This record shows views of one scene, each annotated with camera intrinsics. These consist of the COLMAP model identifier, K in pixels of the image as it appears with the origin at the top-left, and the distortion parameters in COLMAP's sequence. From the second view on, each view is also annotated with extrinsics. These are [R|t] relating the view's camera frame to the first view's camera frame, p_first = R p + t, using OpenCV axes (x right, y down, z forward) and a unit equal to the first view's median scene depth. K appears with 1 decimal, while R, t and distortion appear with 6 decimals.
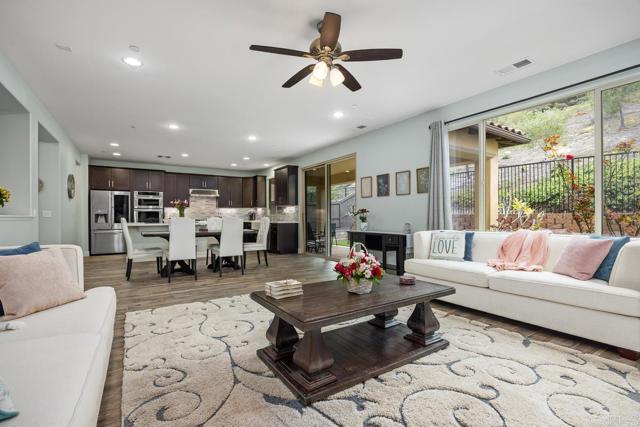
lens RADIAL K [[292.4, 0, 315.5], [0, 292.4, 214.0], [0, 0, 1]] dist [-0.002396, -0.000757]
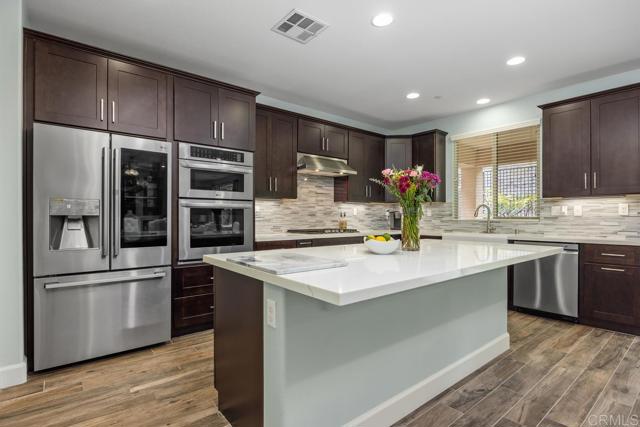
lens RADIAL K [[318.5, 0, 319.7], [0, 318.5, 215.3], [0, 0, 1]] dist [-0.006434, -0.001446]
pose [[0.993399, 0.006583, 0.114524, -0.513440], [-0.006706, 0.999977, 0.000692, -0.001828], [-0.114517, -0.001455, 0.993420, 0.646963]]
